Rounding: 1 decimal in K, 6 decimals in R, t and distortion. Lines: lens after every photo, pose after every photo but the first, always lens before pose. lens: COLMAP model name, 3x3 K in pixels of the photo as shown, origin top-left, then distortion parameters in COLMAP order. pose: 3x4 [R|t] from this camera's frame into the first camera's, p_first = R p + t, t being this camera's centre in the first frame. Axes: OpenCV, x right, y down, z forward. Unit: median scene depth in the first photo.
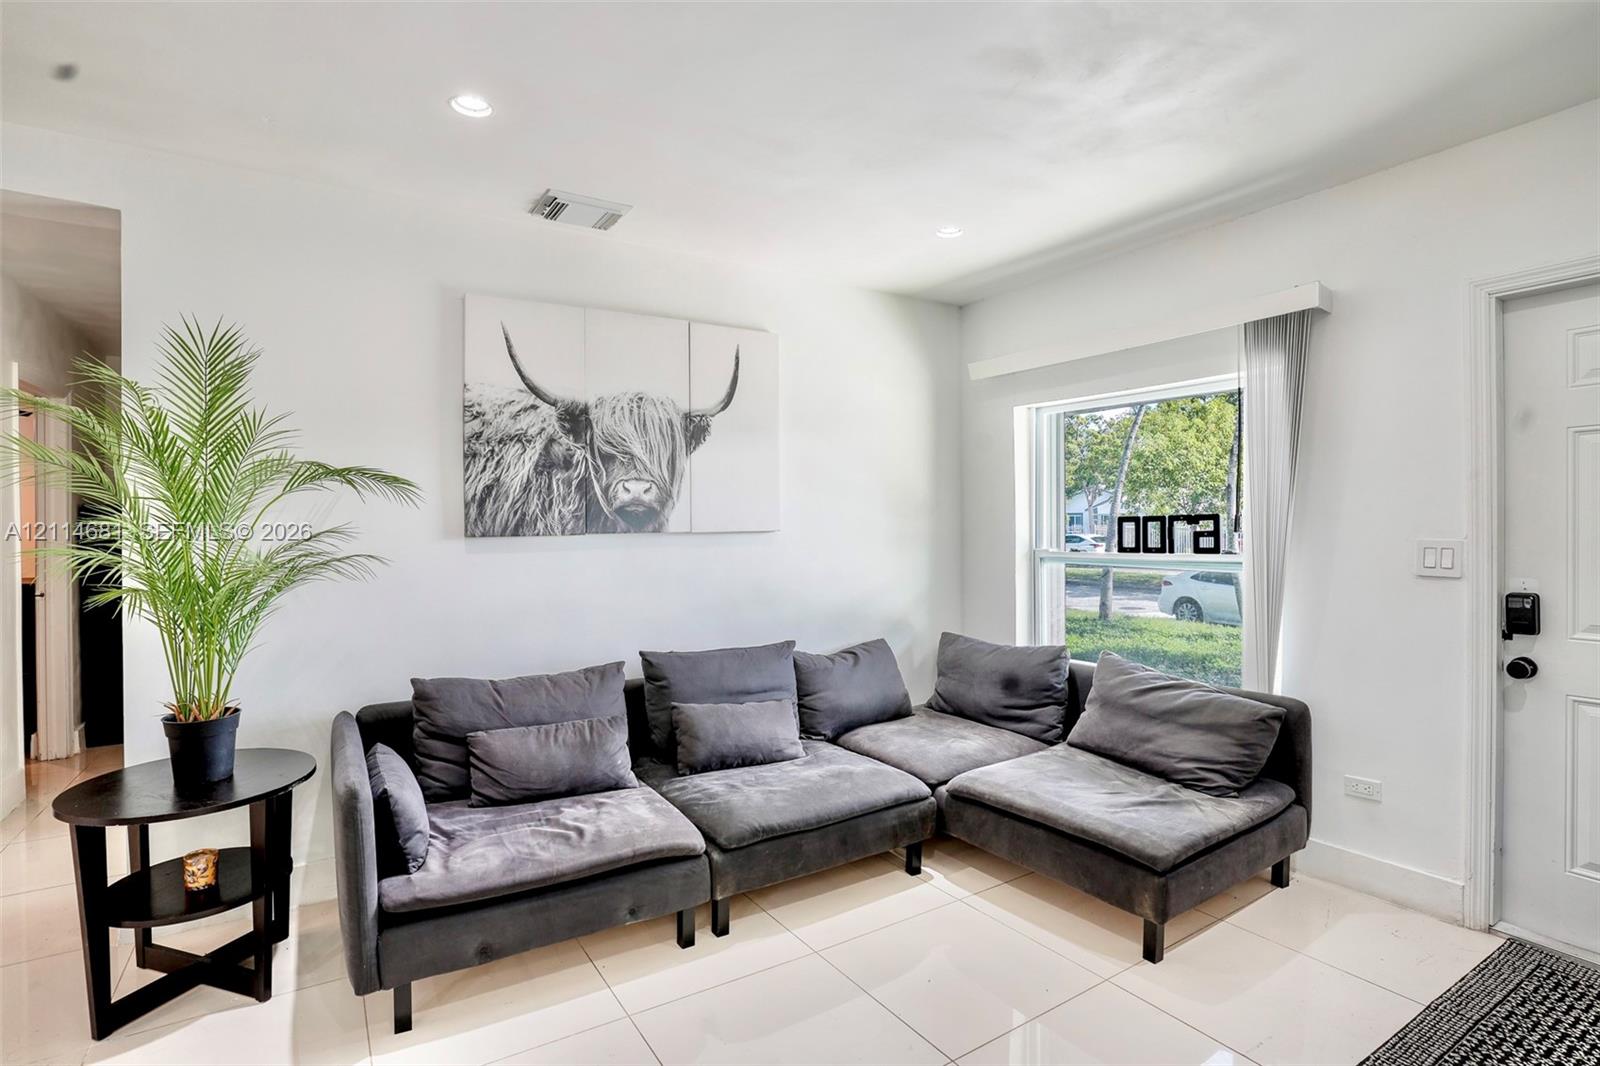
lens RADIAL K [[789.5, 0, 800.0], [0, 789.5, 533.0], [0, 0, 1]] dist [-0.079129, 0.038112]
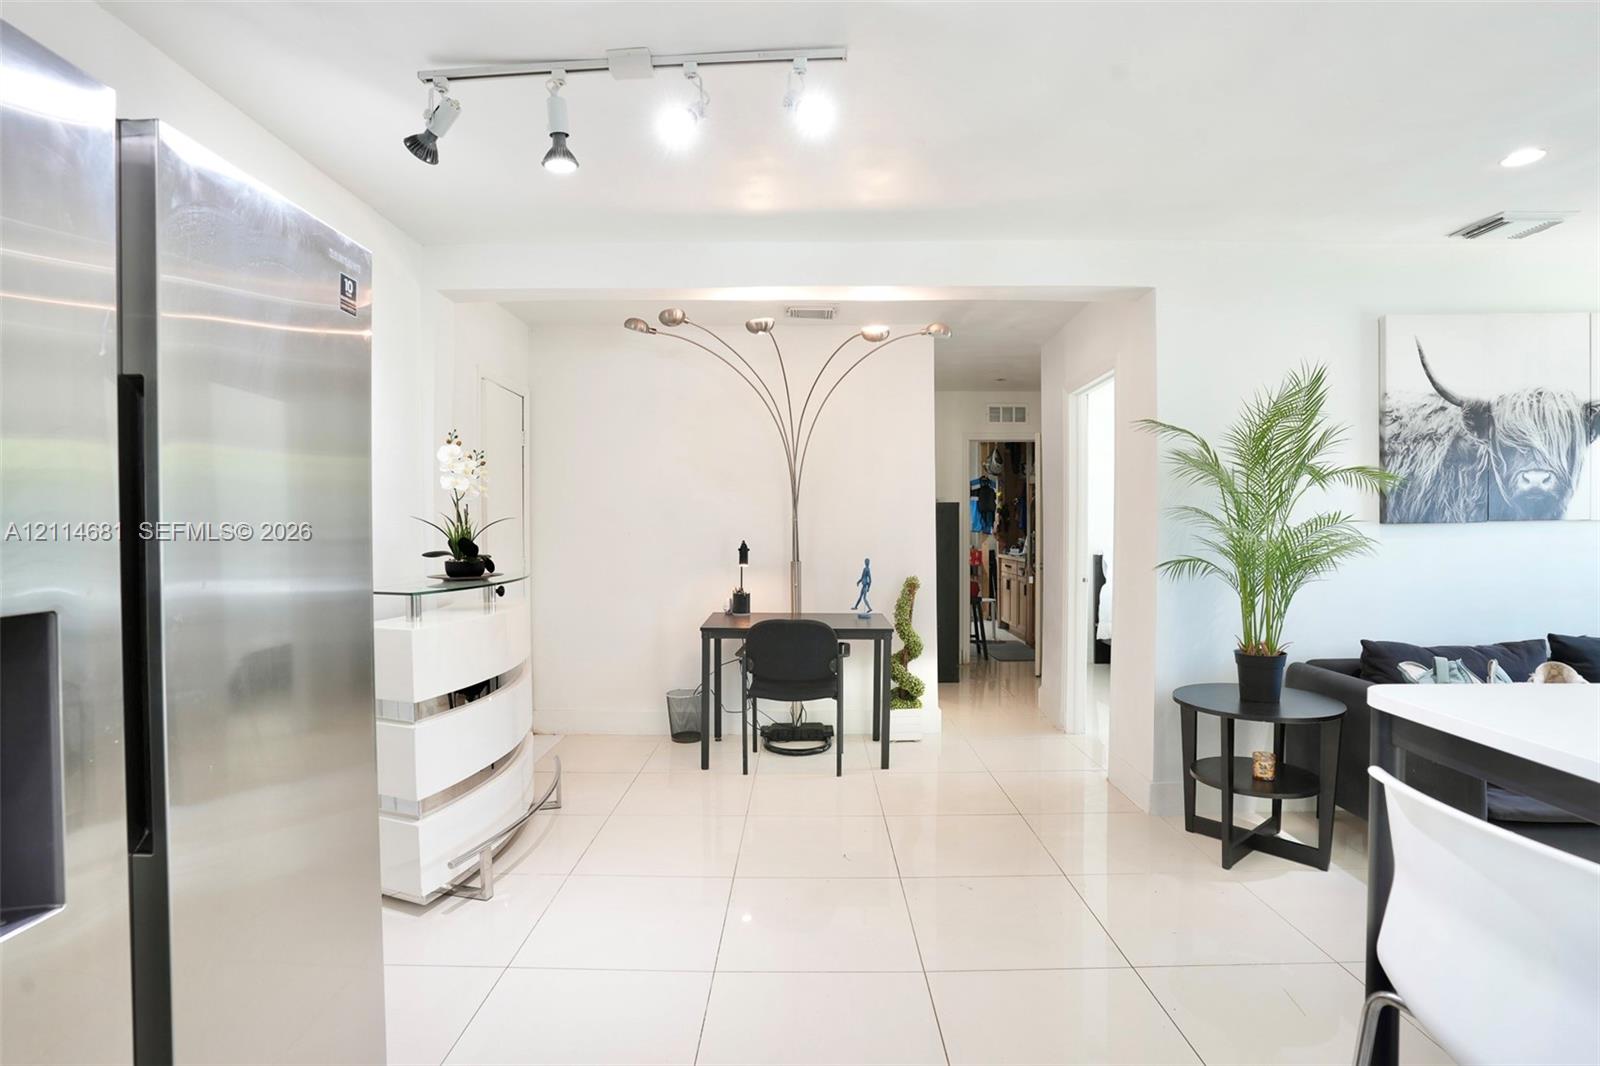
lens RADIAL K [[789.5, 0, 800.0], [0, 789.5, 533.0], [0, 0, 1]] dist [-0.079129, 0.038112]
pose [[0.843019, 0.004473, -0.537866, -0.523072], [-0.002161, 0.999986, 0.004929, 0.014913], [0.537880, -0.002993, 0.843016, -0.418952]]
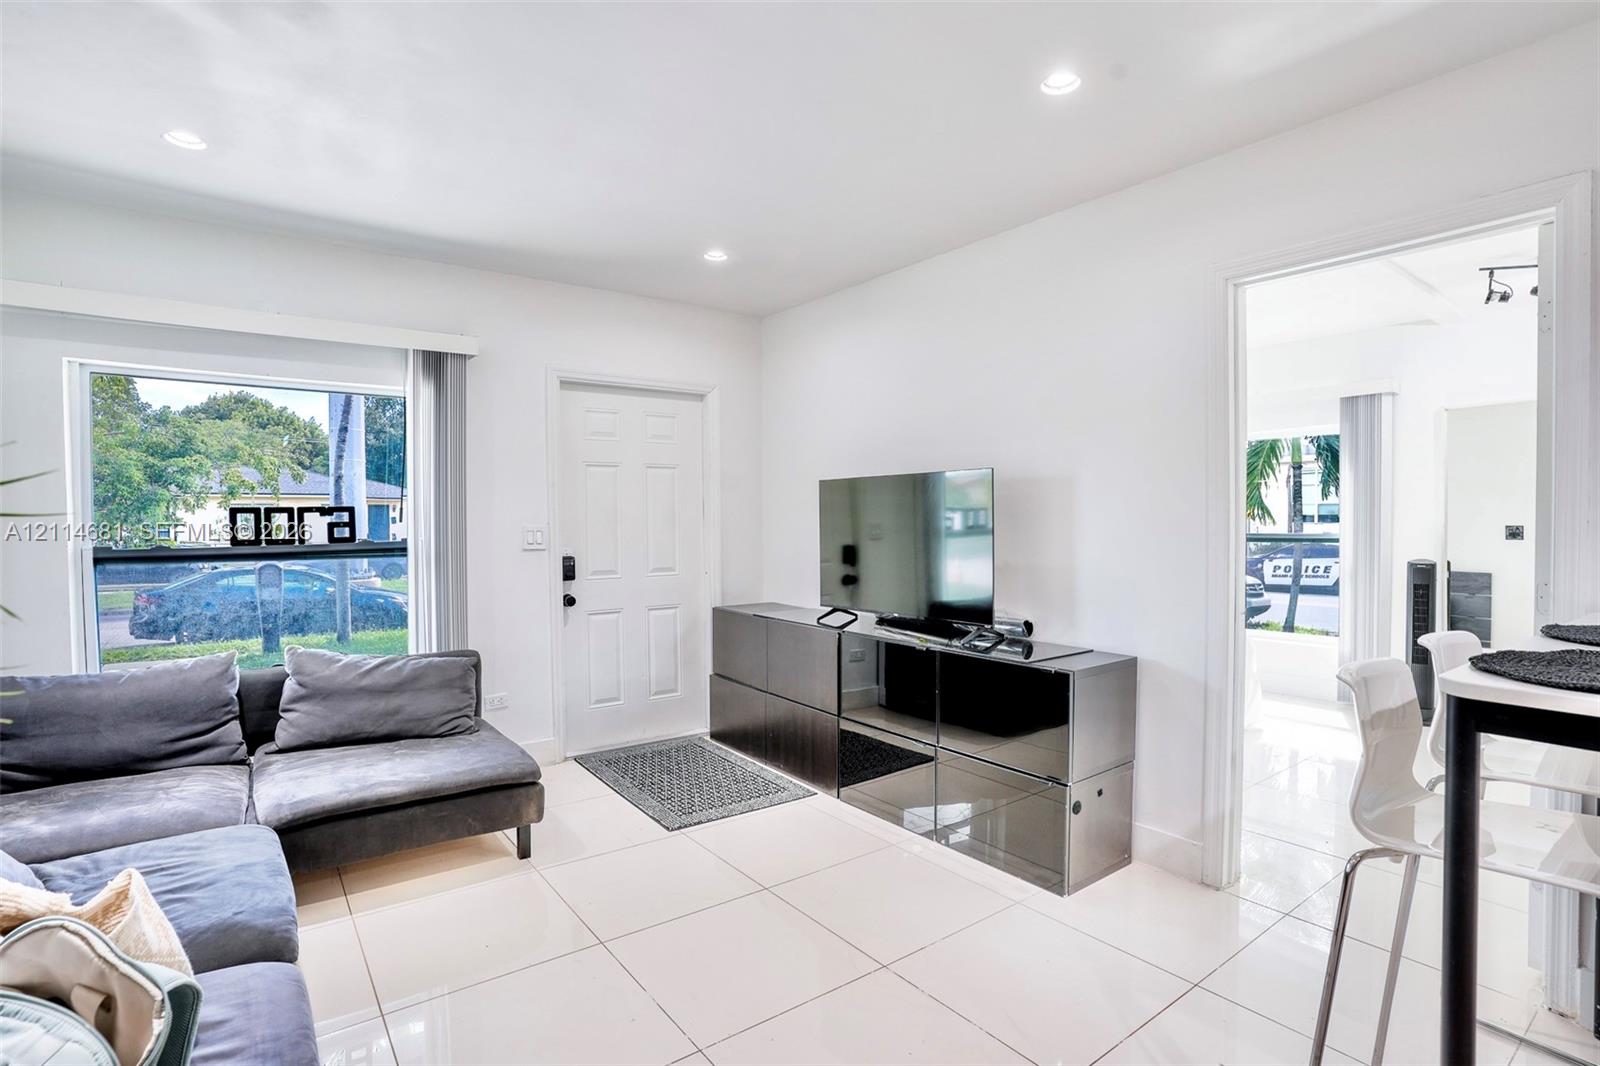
lens RADIAL K [[778.8, 0, 803.3], [0, 778.8, 530.7], [0, 0, 1]] dist [-0.078490, 0.033669]
pose [[-0.081020, -0.009631, 0.996666, -0.628719], [0.014424, 0.999837, 0.010834, 0.007889], [-0.996608, 0.015253, -0.080868, 0.467205]]
